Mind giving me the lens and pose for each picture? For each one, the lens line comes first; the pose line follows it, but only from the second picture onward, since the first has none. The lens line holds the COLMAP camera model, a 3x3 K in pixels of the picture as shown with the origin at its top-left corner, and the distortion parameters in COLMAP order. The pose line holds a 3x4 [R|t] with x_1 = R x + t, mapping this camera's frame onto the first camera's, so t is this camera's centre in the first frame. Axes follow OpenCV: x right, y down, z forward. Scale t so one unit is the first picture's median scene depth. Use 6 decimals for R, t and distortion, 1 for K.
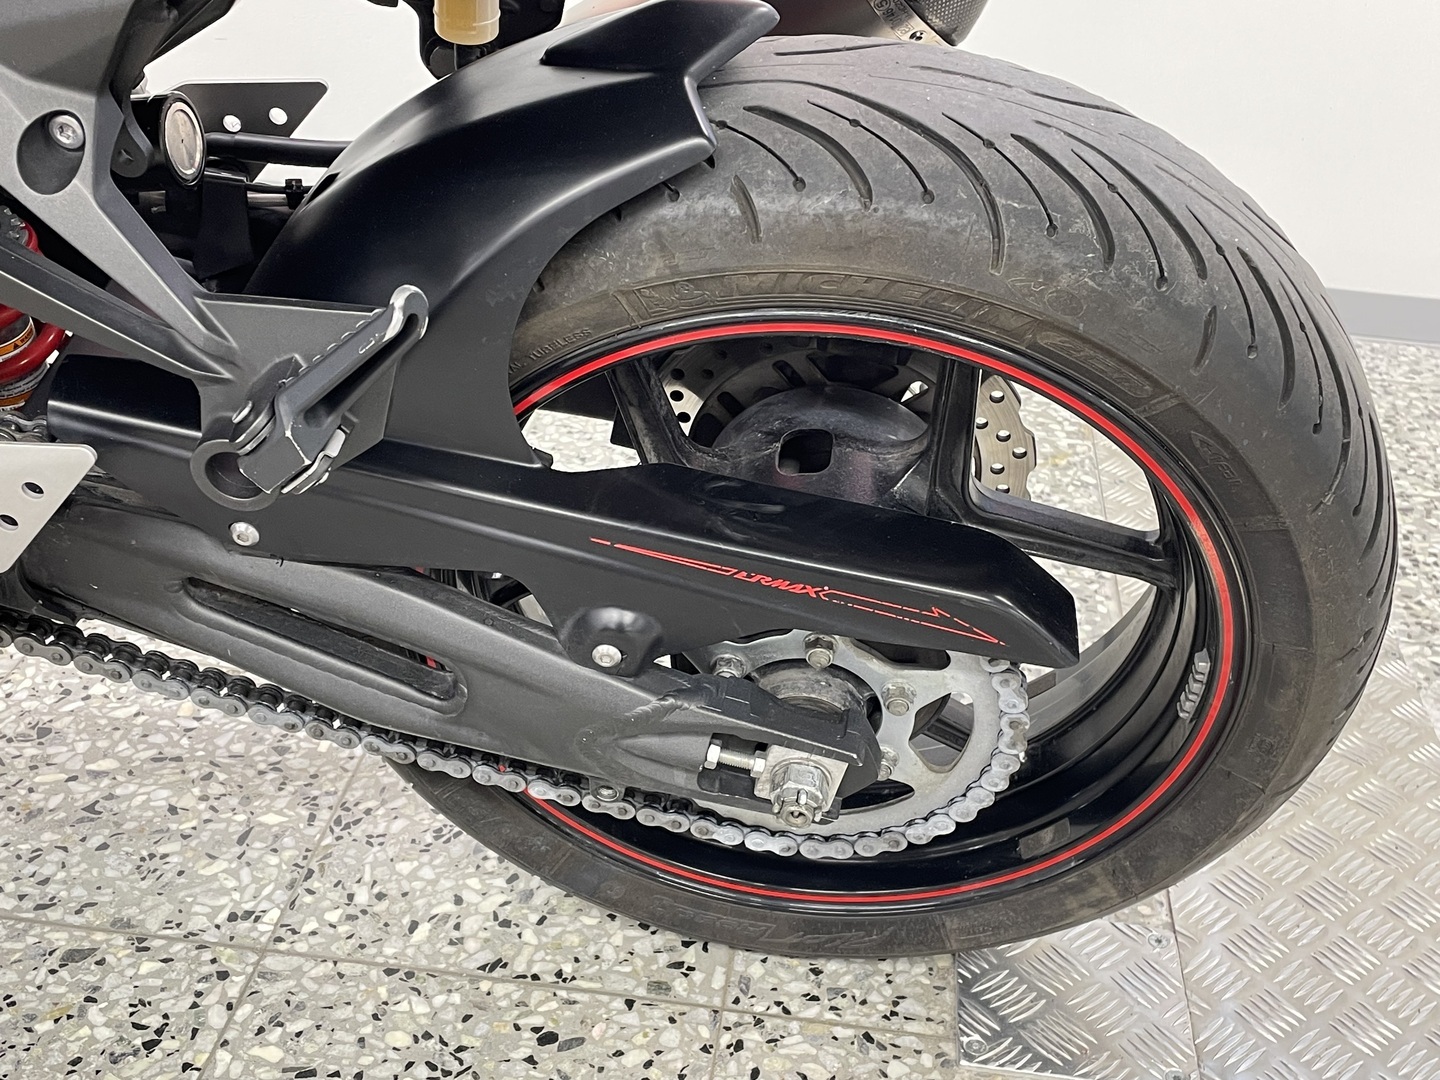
lens RADIAL K [[1683.0, 0, 732.1], [0, 1683.0, 523.2], [0, 0, 1]] dist [0.113458, -0.181518]
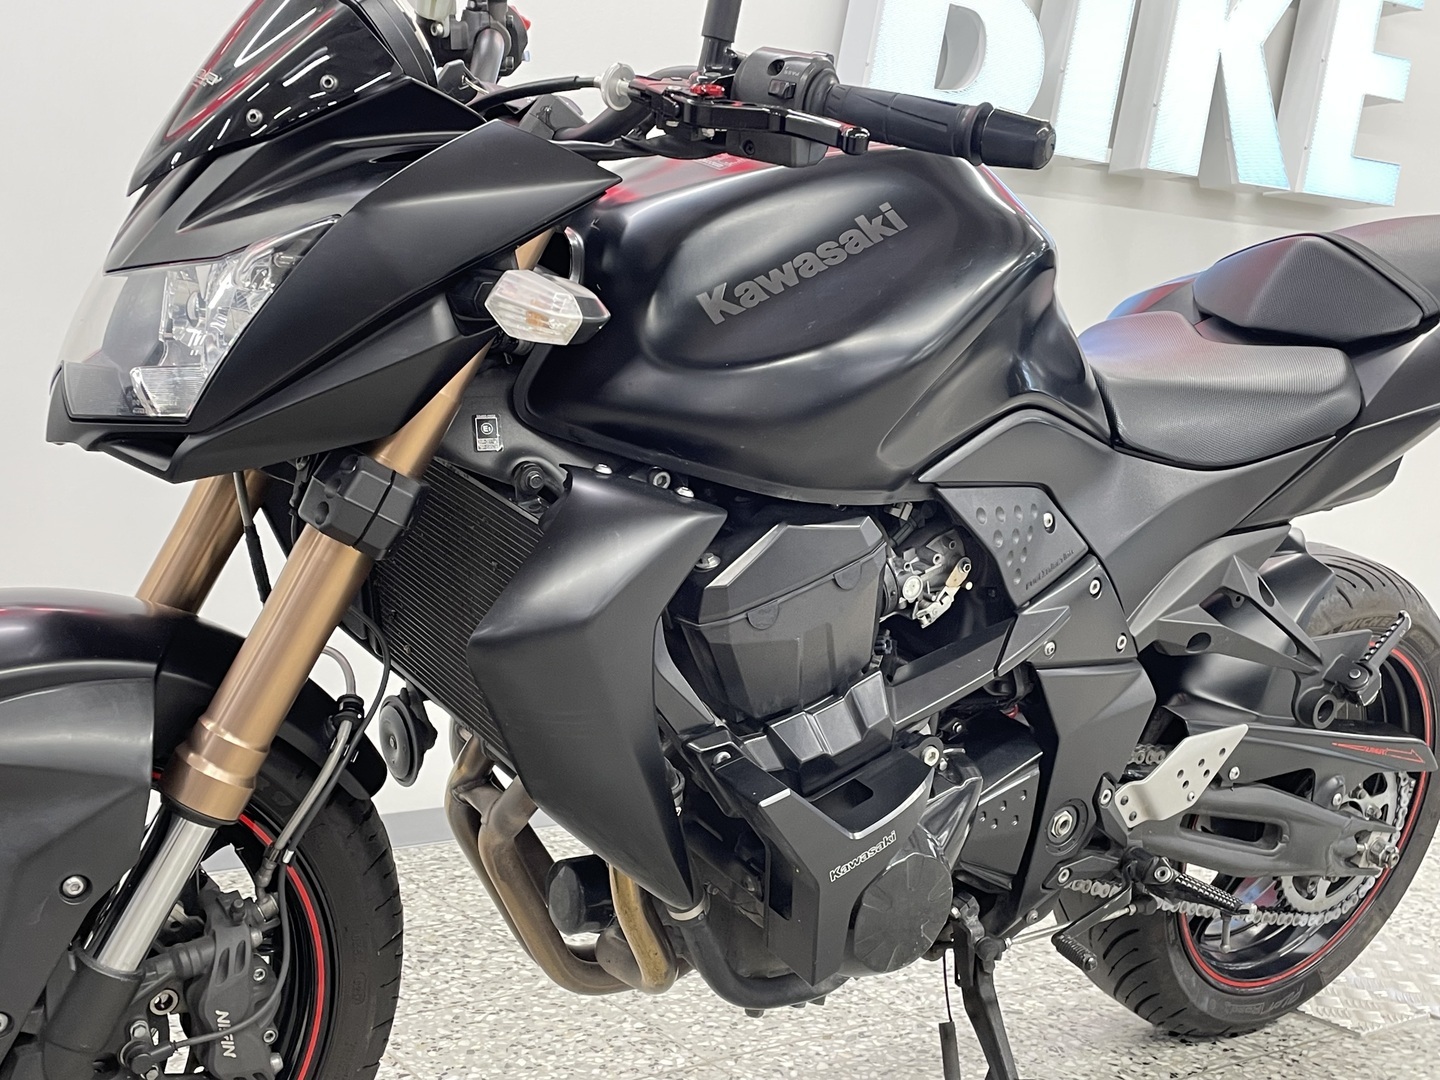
lens RADIAL K [[1679.4, 0, 720.9], [0, 1679.4, 547.0], [0, 0, 1]] dist [0.120997, -0.203296]
pose [[0.750143, -0.090756, 0.655018, -1.658414], [0.333494, 0.907267, -0.256220, 0.061555], [-0.571022, 0.410646, 0.710847, -0.220093]]
